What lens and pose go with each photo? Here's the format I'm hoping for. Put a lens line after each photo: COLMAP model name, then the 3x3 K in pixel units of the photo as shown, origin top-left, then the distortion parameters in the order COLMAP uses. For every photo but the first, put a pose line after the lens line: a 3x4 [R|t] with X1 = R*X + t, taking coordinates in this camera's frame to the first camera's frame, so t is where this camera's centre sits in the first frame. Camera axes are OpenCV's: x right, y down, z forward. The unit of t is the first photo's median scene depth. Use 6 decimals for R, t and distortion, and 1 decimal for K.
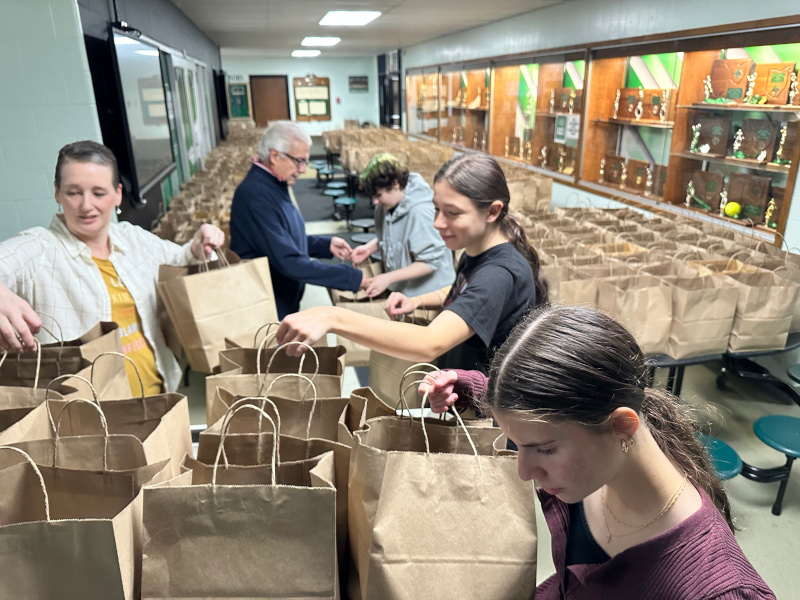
lens RADIAL K [[569.6, 0, 400.0], [0, 569.6, 300.0], [0, 0, 1]] dist [-0.002245, -0.001652]
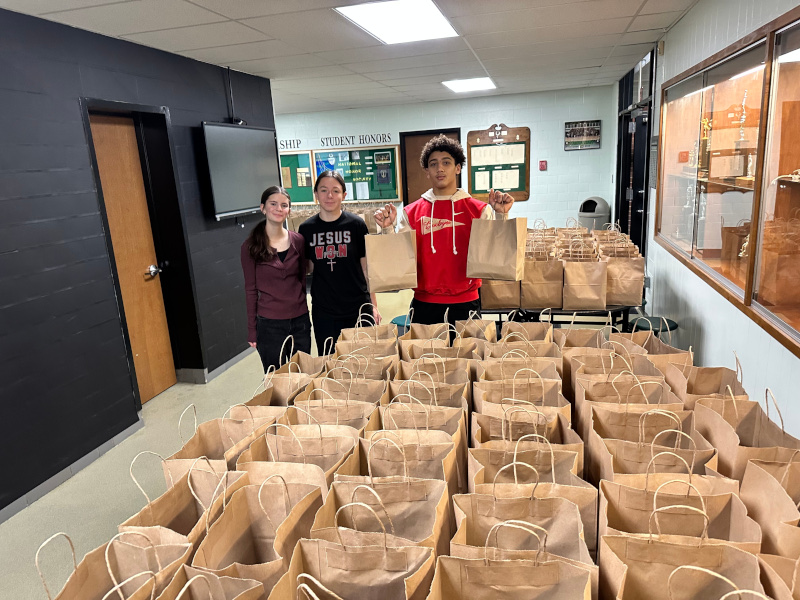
lens RADIAL K [[569.6, 0, 400.0], [0, 569.6, 300.0], [0, 0, 1]] dist [-0.002245, -0.001652]
pose [[0.896724, 0.057334, -0.438861, 0.022228], [-0.100155, 0.992139, -0.075031, -0.160491], [0.431109, 0.111236, 0.895417, 0.445822]]
